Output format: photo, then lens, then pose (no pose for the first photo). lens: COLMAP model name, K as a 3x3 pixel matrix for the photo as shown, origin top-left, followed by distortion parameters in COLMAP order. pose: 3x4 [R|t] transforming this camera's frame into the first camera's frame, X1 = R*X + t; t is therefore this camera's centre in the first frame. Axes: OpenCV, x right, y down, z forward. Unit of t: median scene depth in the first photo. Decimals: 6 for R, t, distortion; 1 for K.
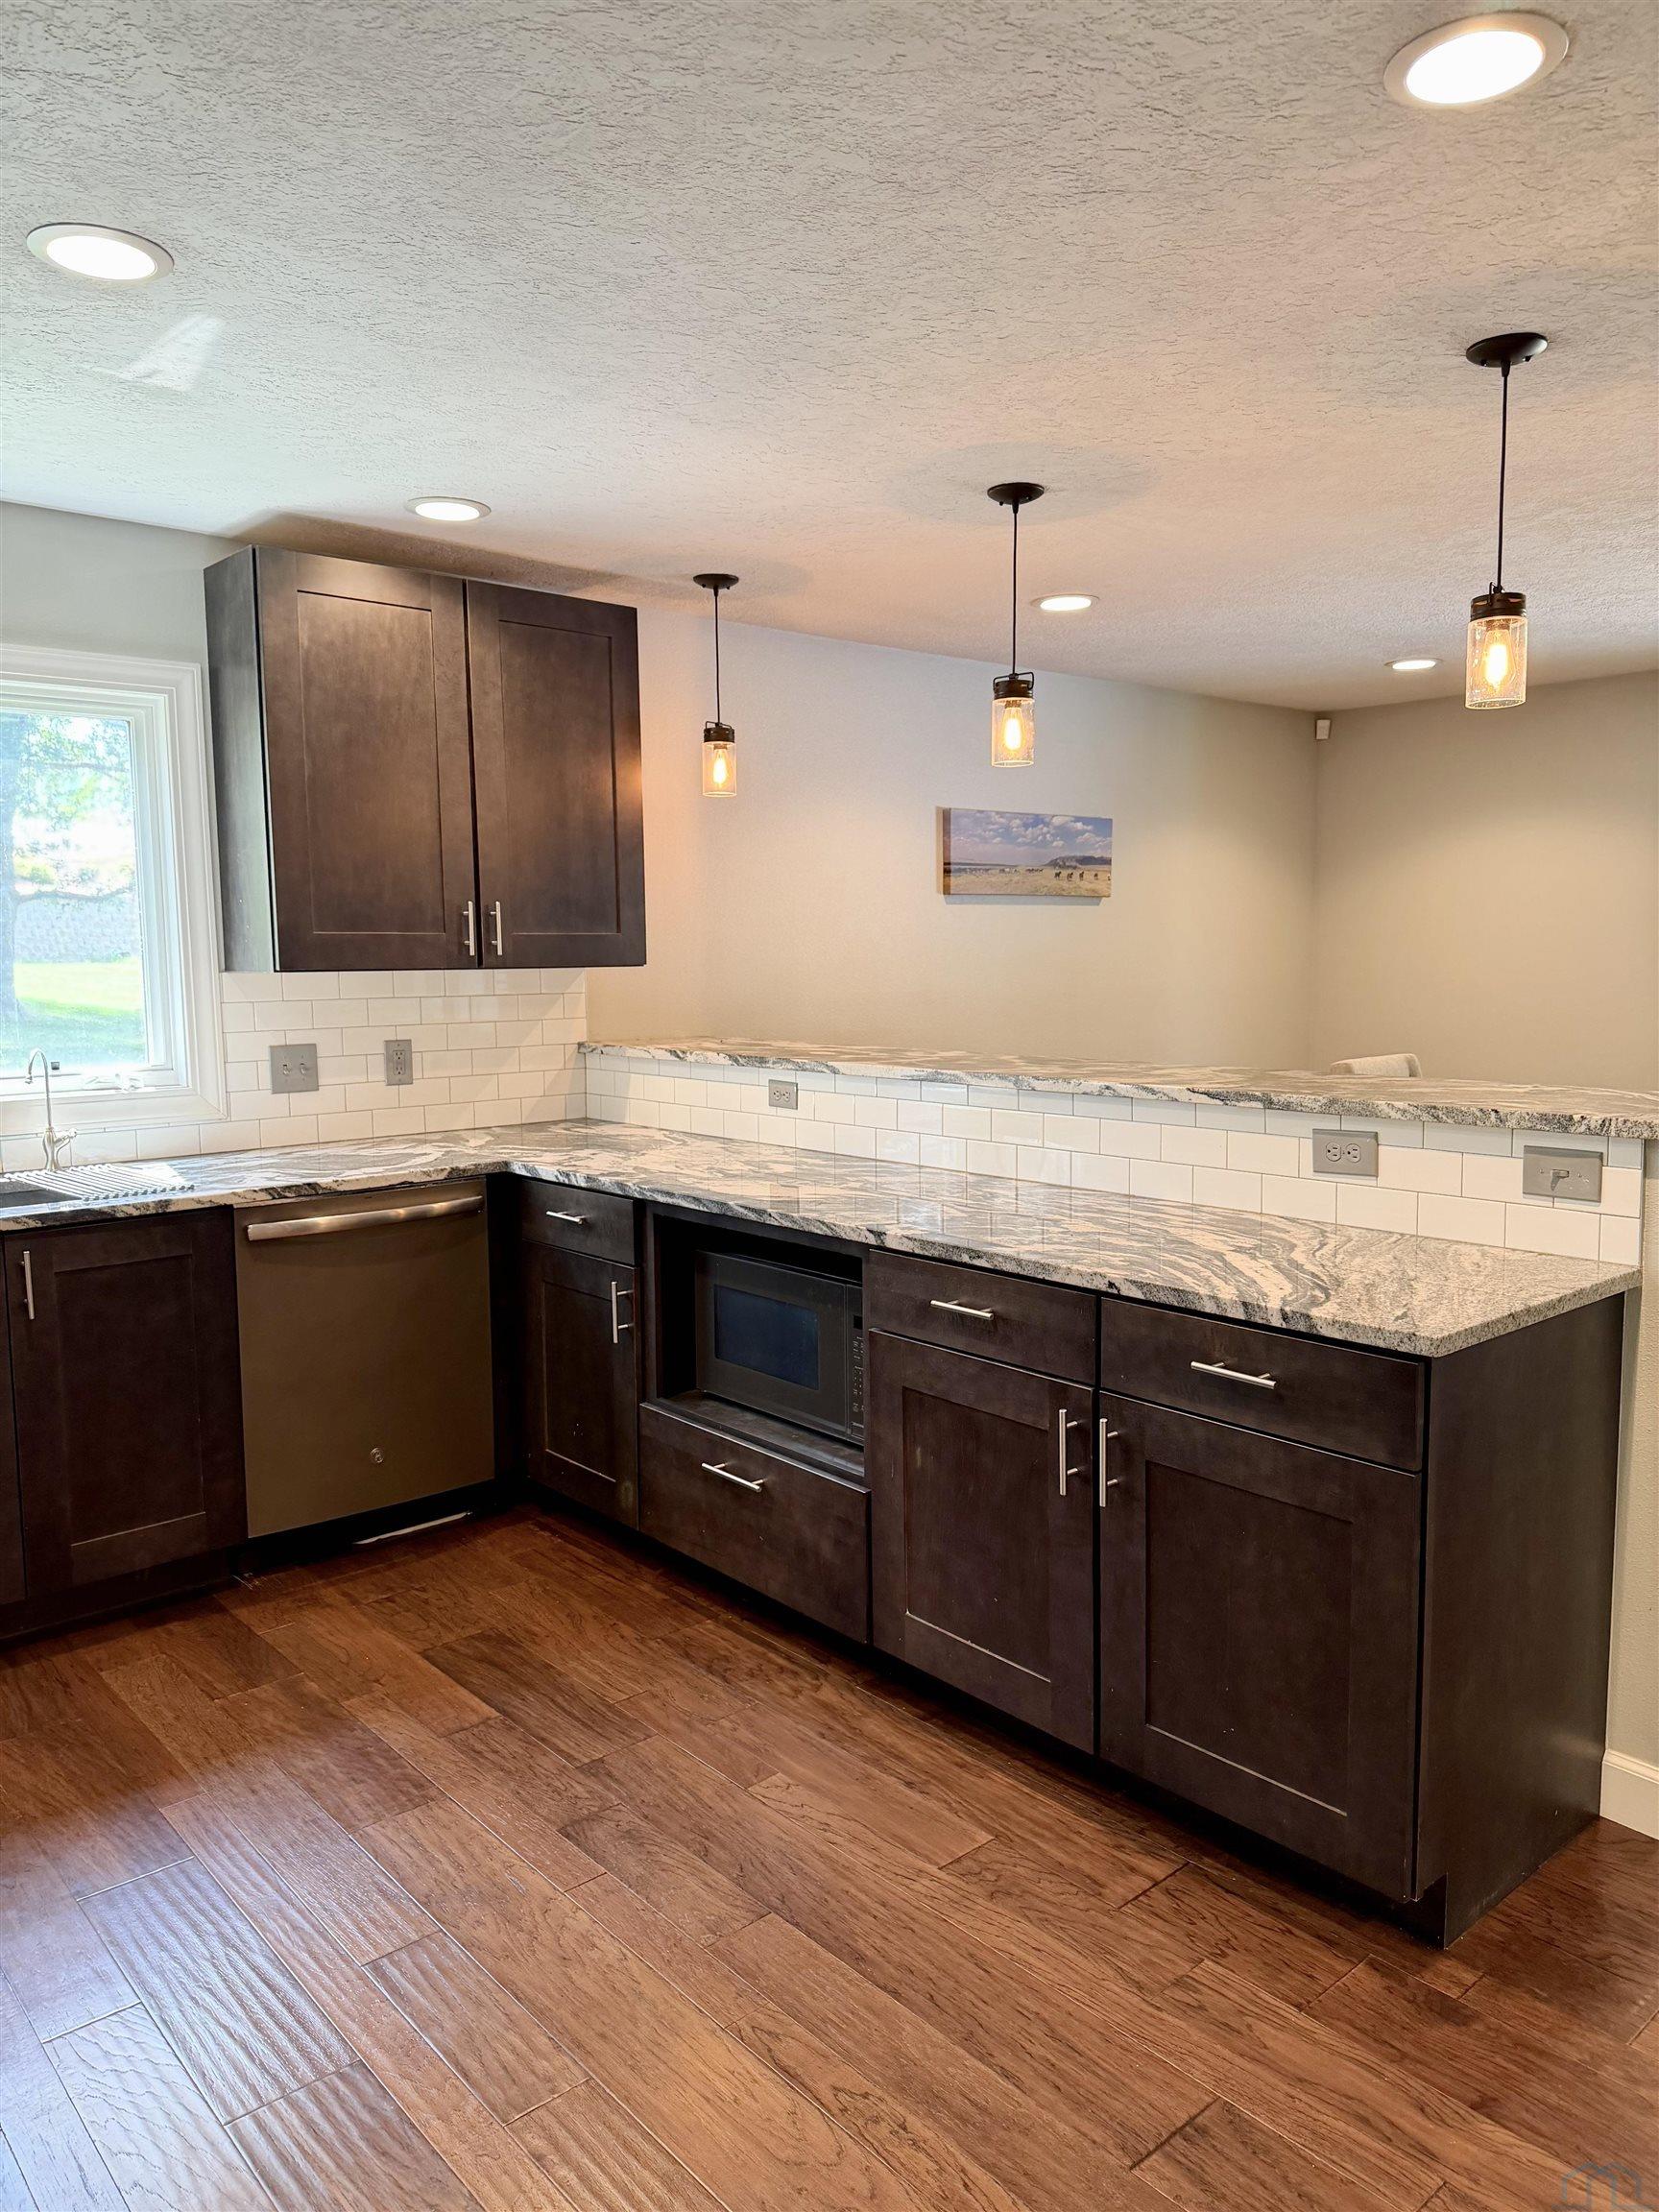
lens RADIAL K [[1553.5, 0, 825.4], [0, 1553.5, 1100.9], [0, 0, 1]] dist [0.039824, -0.045912]
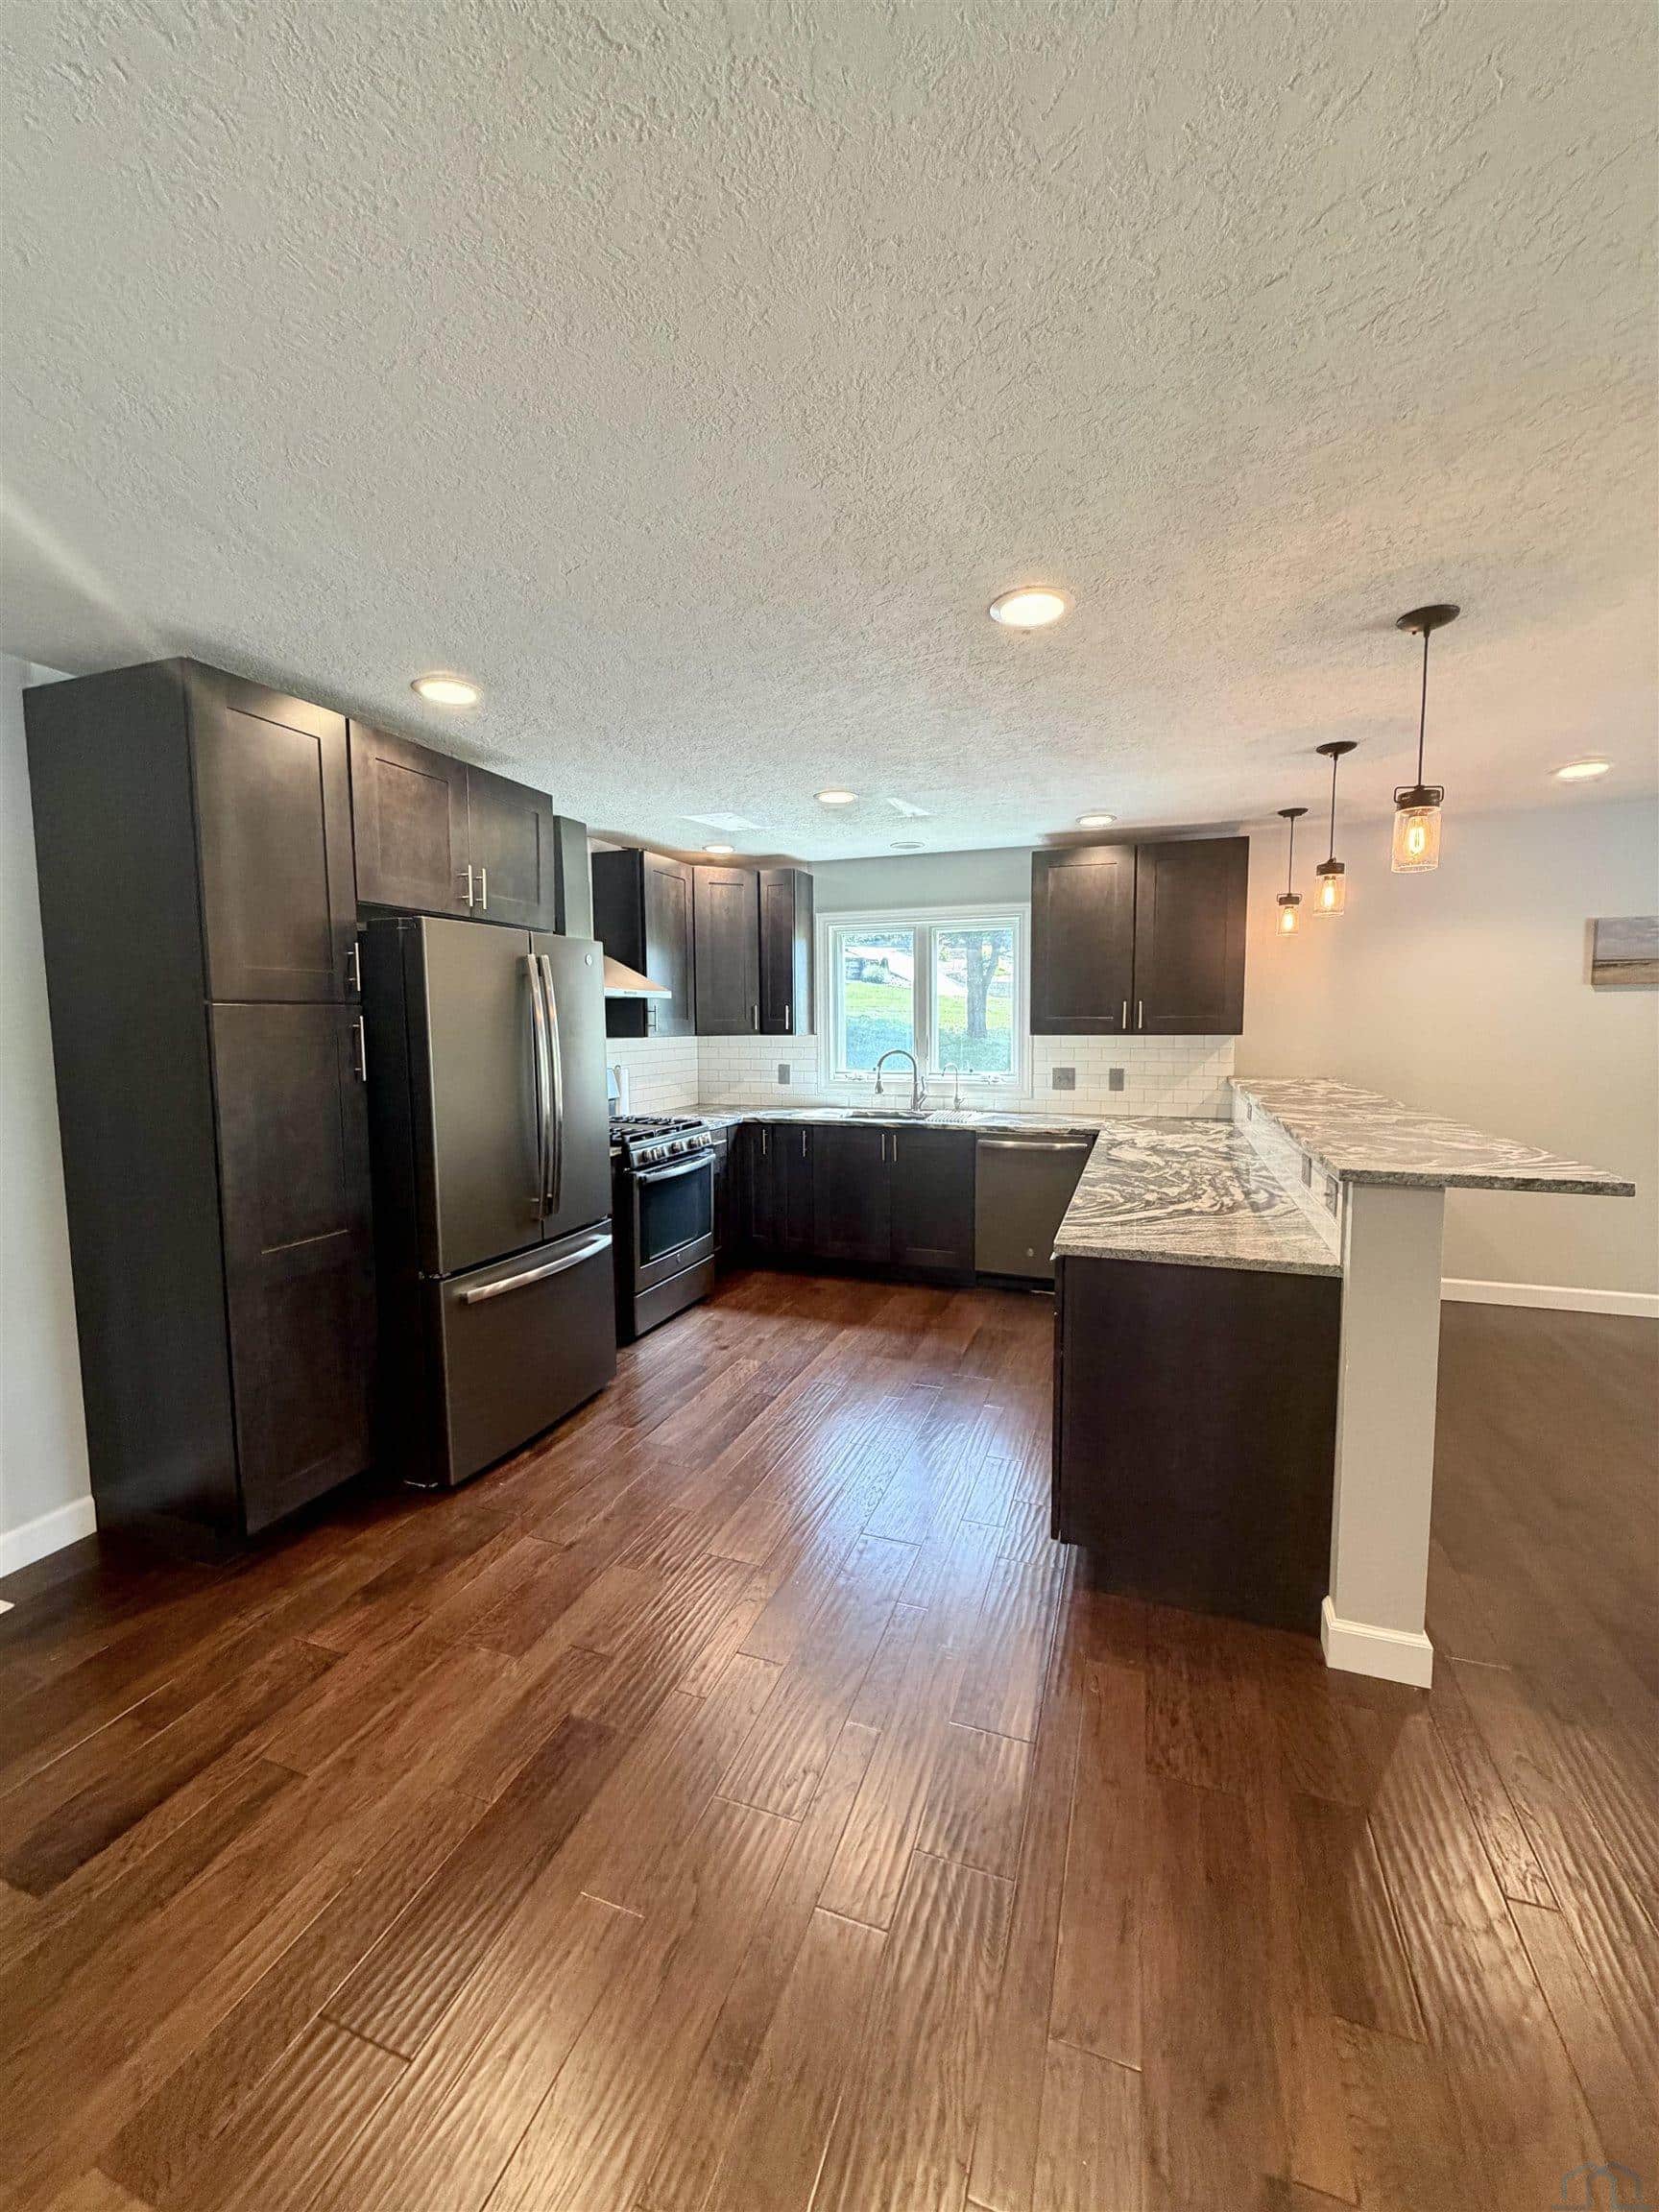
lens RADIAL K [[881.0, 0, 836.1], [0, 881.0, 1093.9], [0, 0, 1]] dist [-0.005218, -0.000206]
pose [[0.488761, 0.080237, -0.868720, 0.798663], [-0.082892, 0.995528, 0.045313, -0.039787], [0.868471, 0.049863, 0.493227, 0.150780]]
